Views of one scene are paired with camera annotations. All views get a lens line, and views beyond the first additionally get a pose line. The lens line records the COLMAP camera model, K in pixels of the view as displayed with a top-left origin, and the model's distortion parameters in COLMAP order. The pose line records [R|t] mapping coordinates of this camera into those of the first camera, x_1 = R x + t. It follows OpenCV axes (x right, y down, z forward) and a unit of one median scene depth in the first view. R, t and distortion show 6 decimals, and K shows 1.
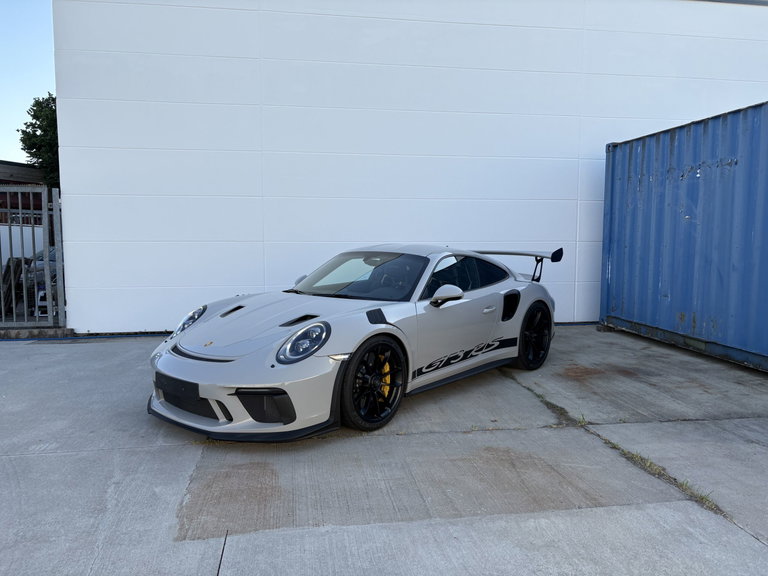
lens RADIAL K [[586.9, 0, 389.8], [0, 586.9, 290.9], [0, 0, 1]] dist [0.035453, -0.029261]
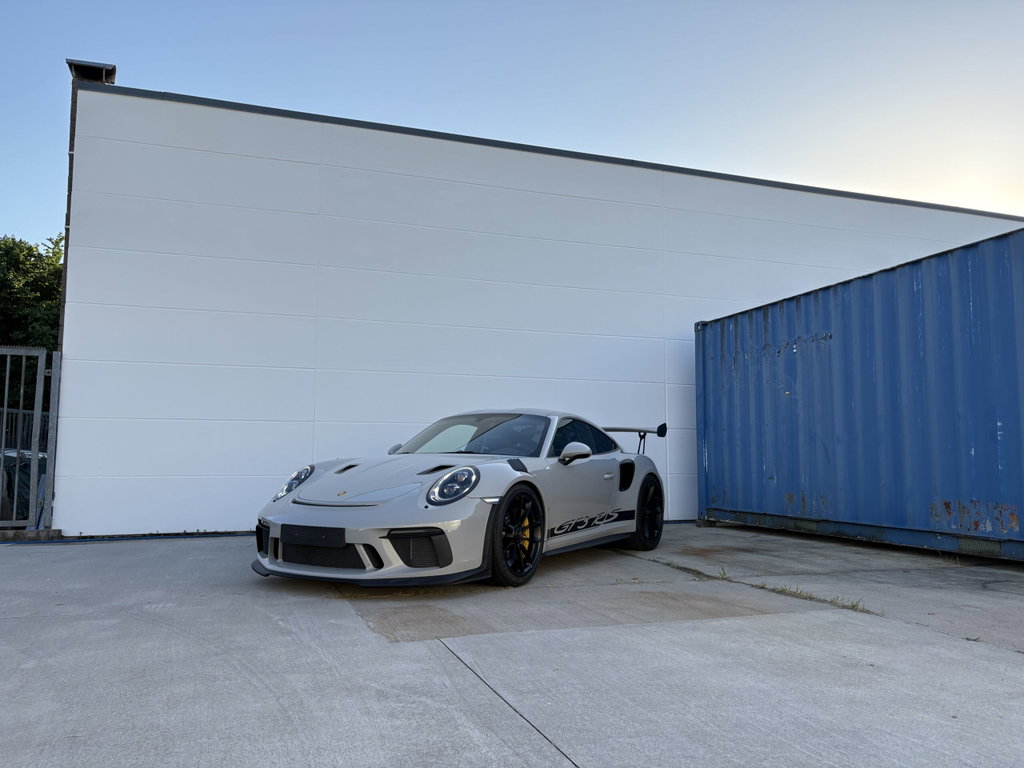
lens RADIAL K [[782.5, 0, 522.5], [0, 782.5, 385.3], [0, 0, 1]] dist [0.035453, -0.029261]
pose [[0.983595, 0.018175, 0.179472, -0.173477], [0.016228, 0.981962, -0.188381, 0.110031], [-0.179659, 0.188203, 0.965558, -0.187542]]
